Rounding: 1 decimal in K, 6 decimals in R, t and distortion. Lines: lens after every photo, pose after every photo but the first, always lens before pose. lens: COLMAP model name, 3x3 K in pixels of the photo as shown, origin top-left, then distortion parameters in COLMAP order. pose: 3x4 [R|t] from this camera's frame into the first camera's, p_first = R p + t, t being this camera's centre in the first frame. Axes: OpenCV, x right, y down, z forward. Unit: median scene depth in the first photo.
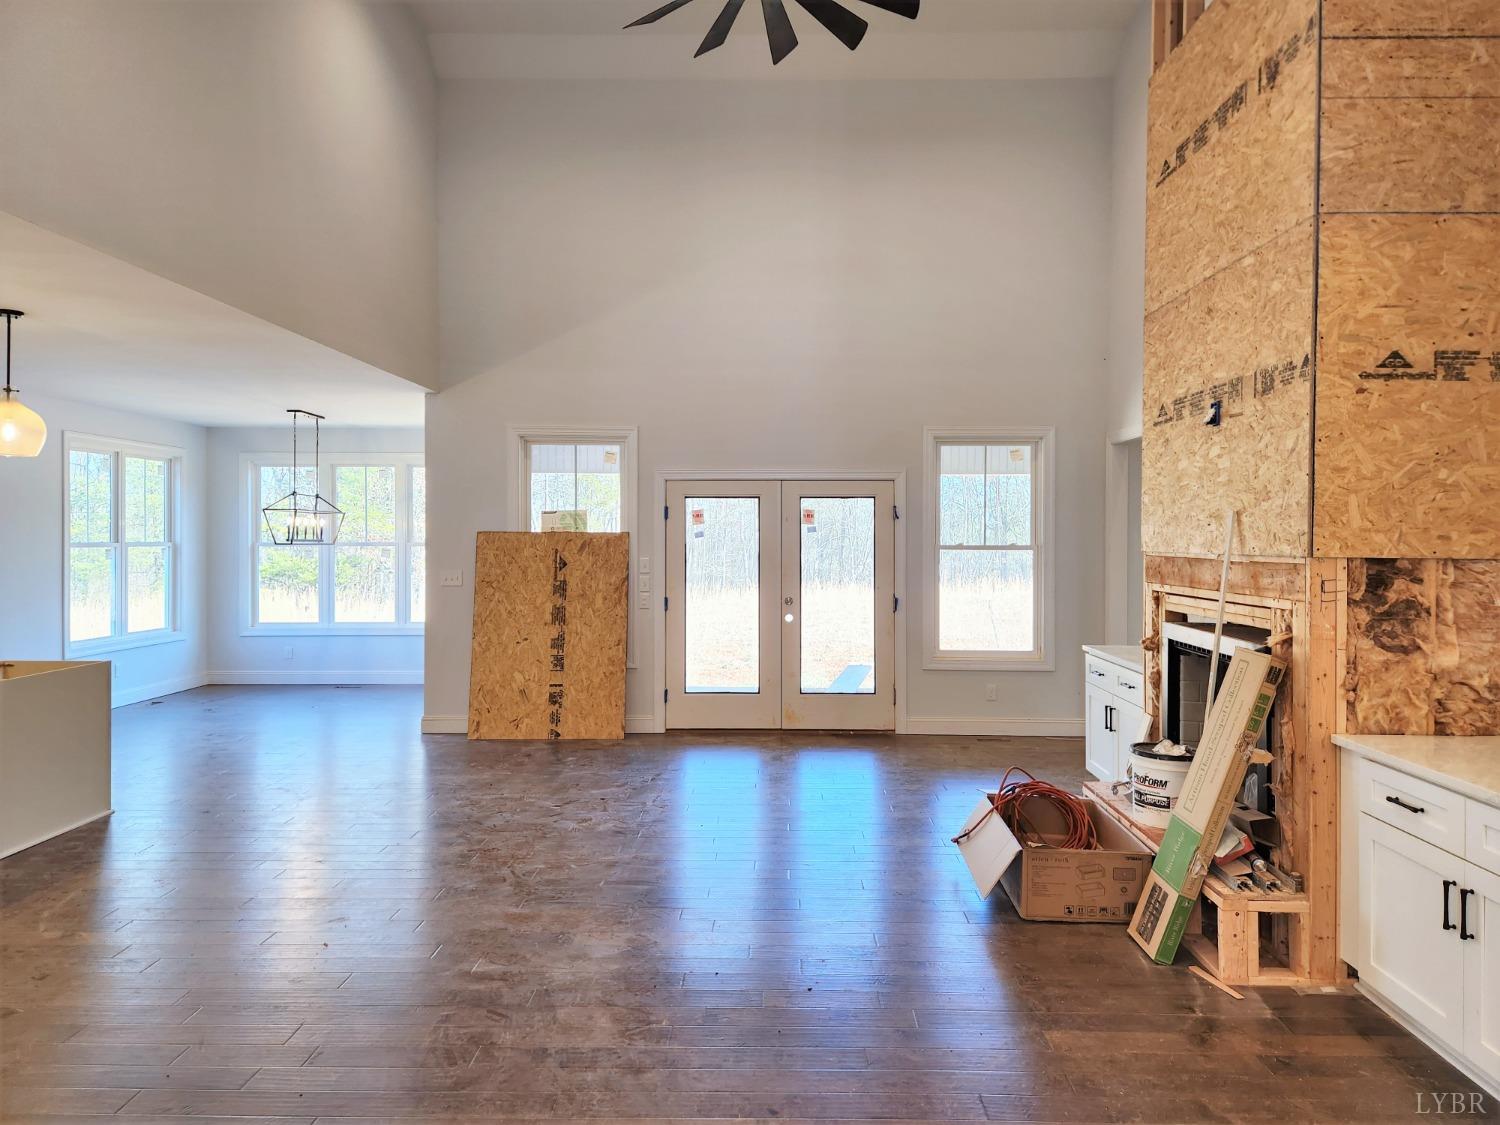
lens RADIAL K [[999.5, 0, 762.0], [0, 999.5, 552.7], [0, 0, 1]] dist [0.069482, -0.043128]
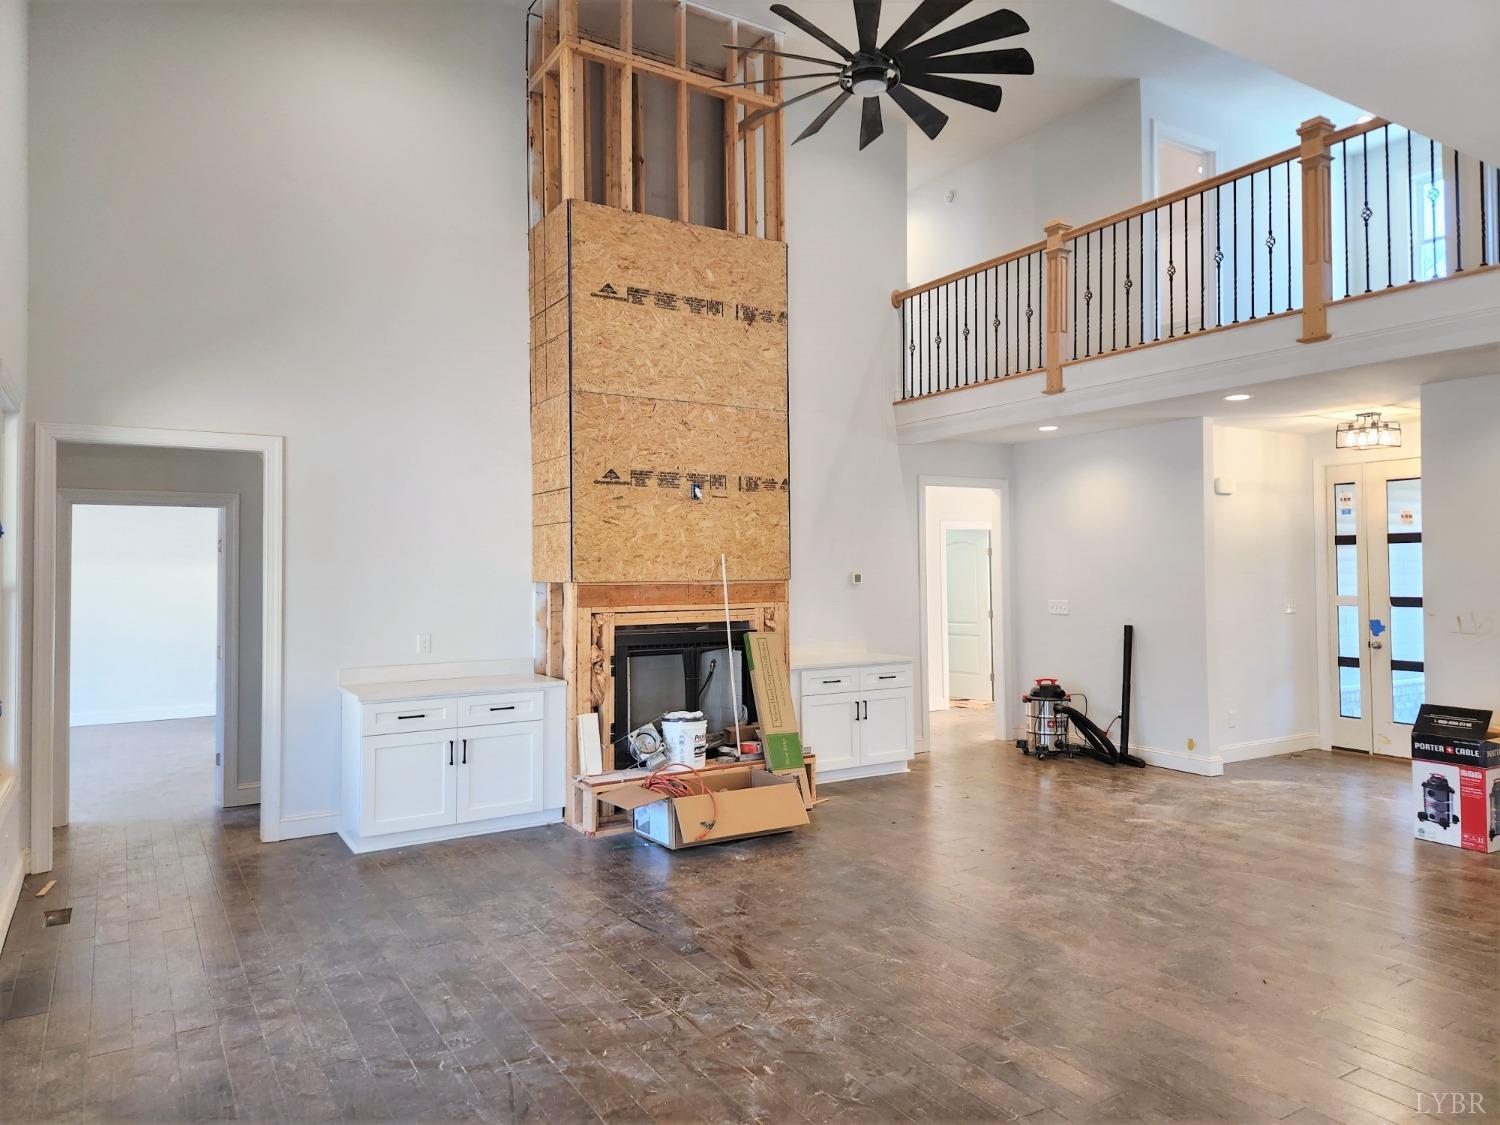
lens RADIAL K [[999.5, 0, 754.0], [0, 999.5, 562.6], [0, 0, 1]] dist [0.069482, -0.043128]
pose [[-0.541403, 0.007372, 0.840731, -0.487278], [0.019911, 0.999794, 0.004056, -0.017340], [-0.840527, 0.018936, -0.541438, 0.952262]]
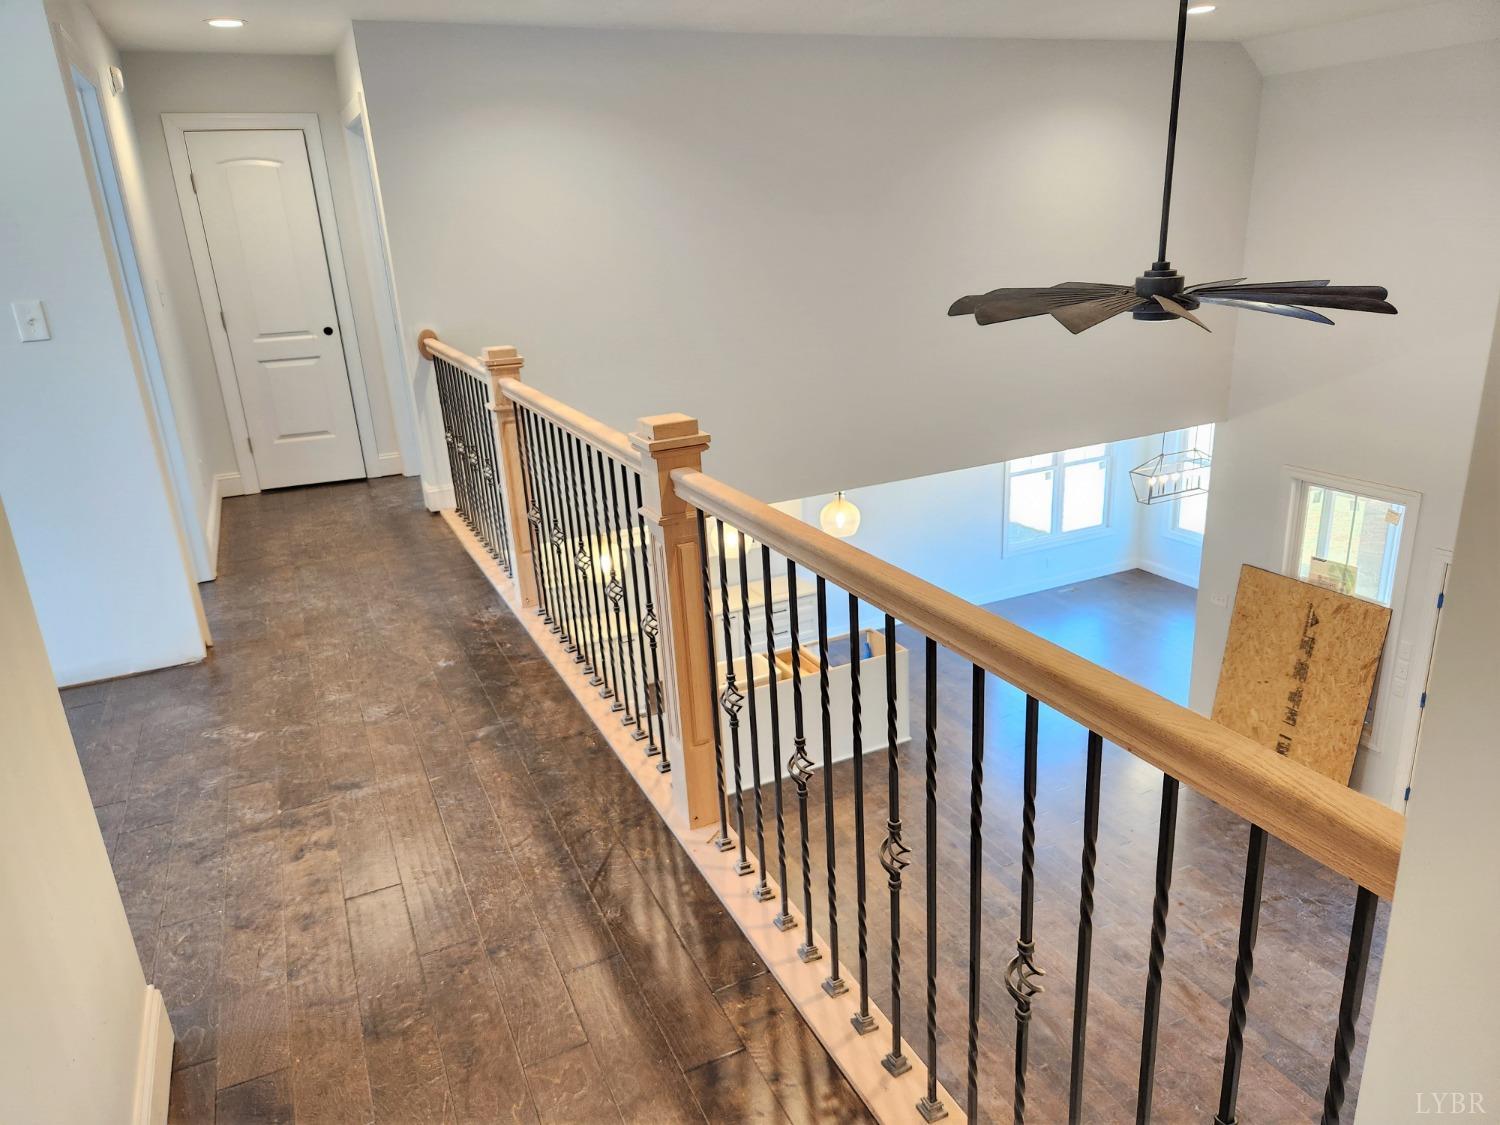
lens RADIAL K [[999.5, 0, 757.8], [0, 999.5, 562.6], [0, 0, 1]] dist [0.069482, -0.043128]
pose [[0.452035, 0.259140, -0.853529, 0.368095], [0.031702, 0.951598, 0.305705, -0.352614], [0.891437, -0.165248, 0.421940, 0.144148]]
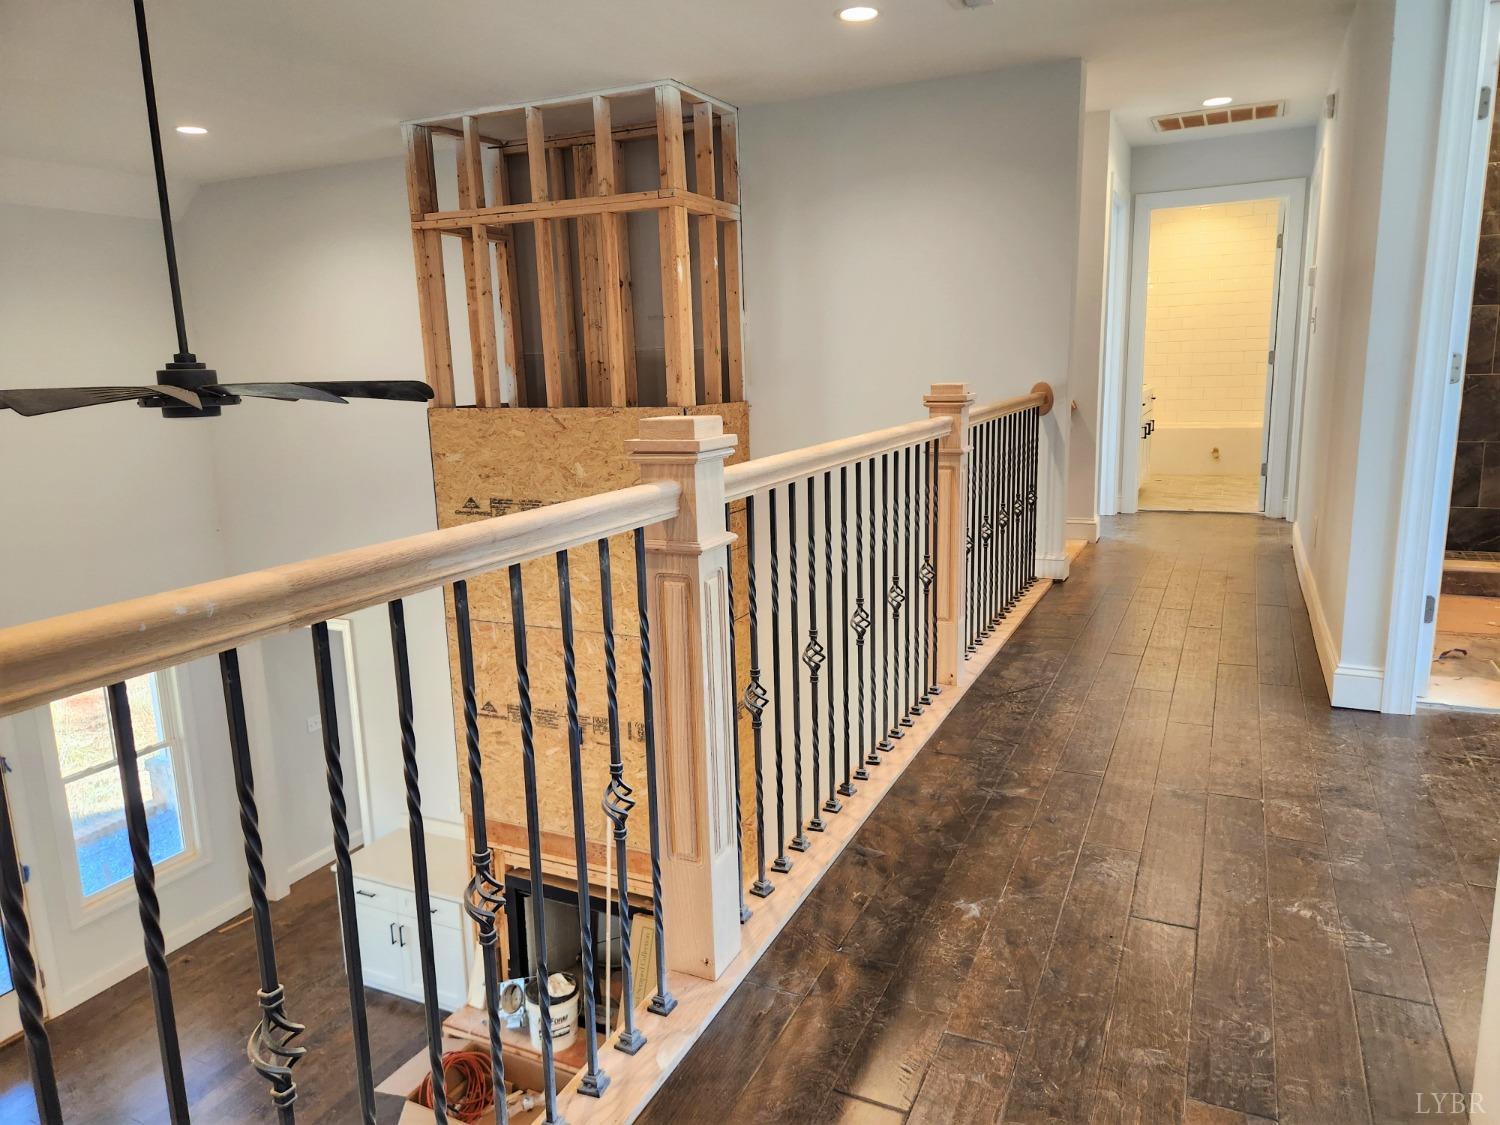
lens RADIAL K [[999.5, 0, 755.9], [0, 999.5, 552.8], [0, 0, 1]] dist [0.069482, -0.043128]
pose [[0.407875, -0.191241, 0.892785, -0.301129], [0.052252, 0.981105, 0.186288, -0.319545], [-0.911541, -0.029333, 0.410161, 0.147494]]
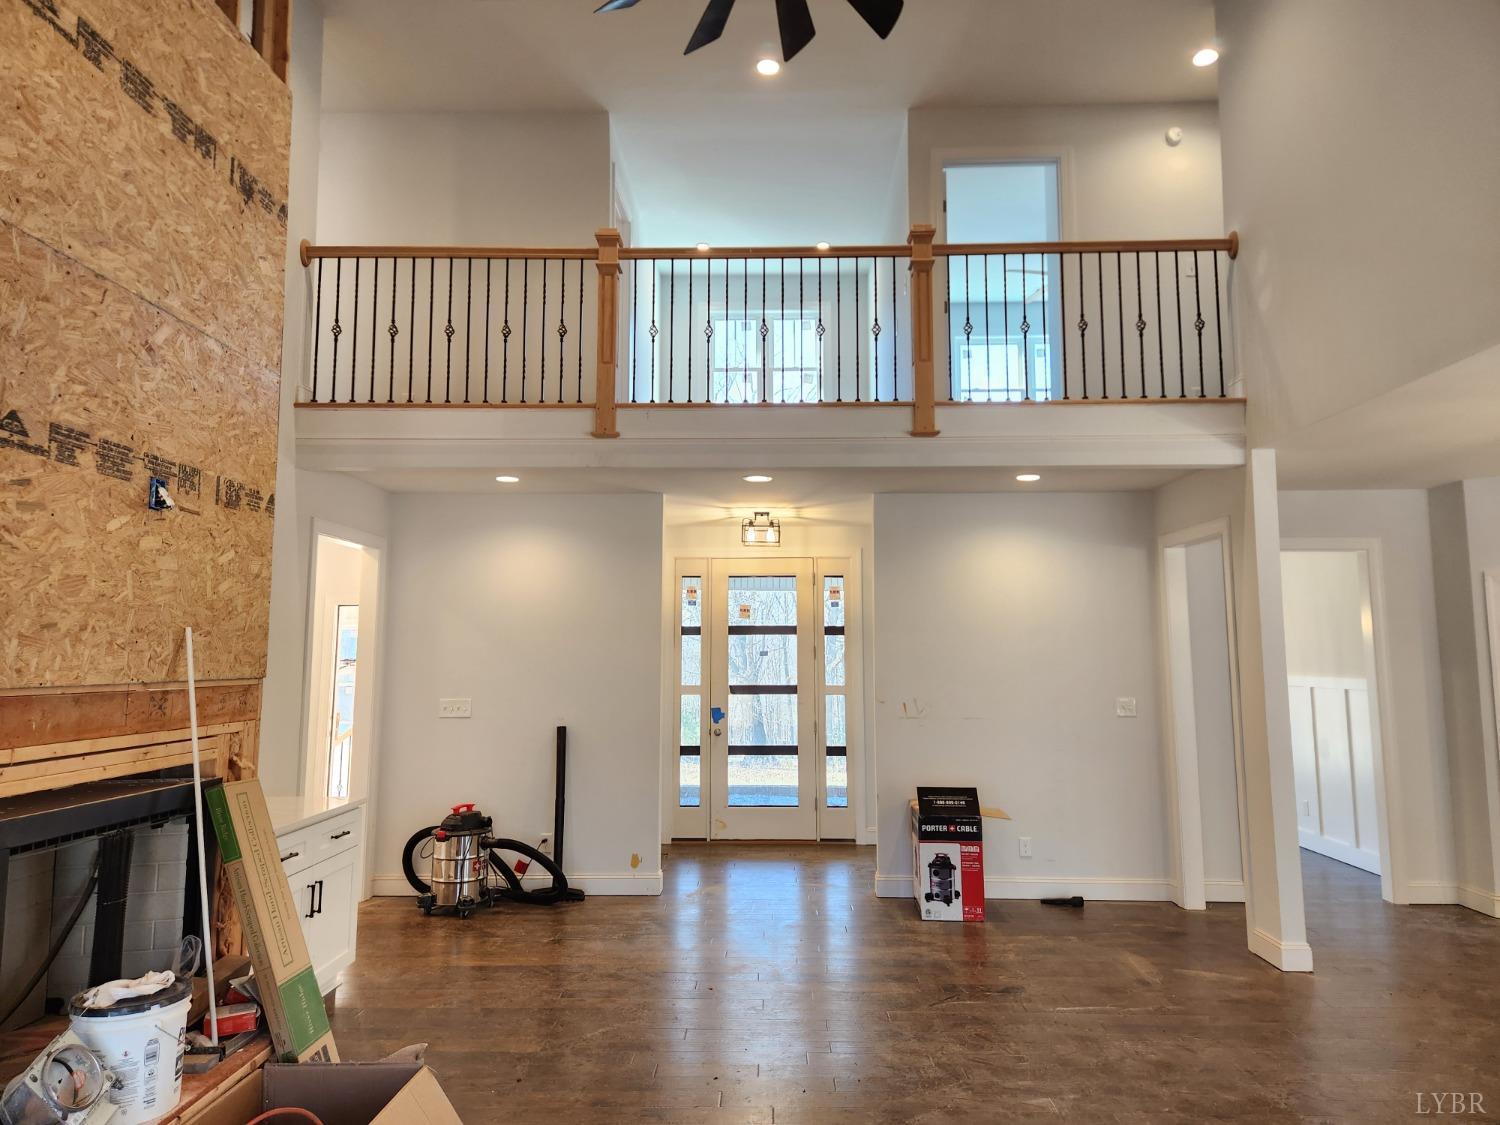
lens RADIAL K [[999.5, 0, 750.9], [0, 999.5, 547.8], [0, 0, 1]] dist [0.069482, -0.043128]
pose [[-0.999978, -0.002487, 0.006172, 0.001795], [-0.003031, 0.995953, -0.089826, -0.016935], [-0.005924, -0.089842, -0.995938, 0.940709]]
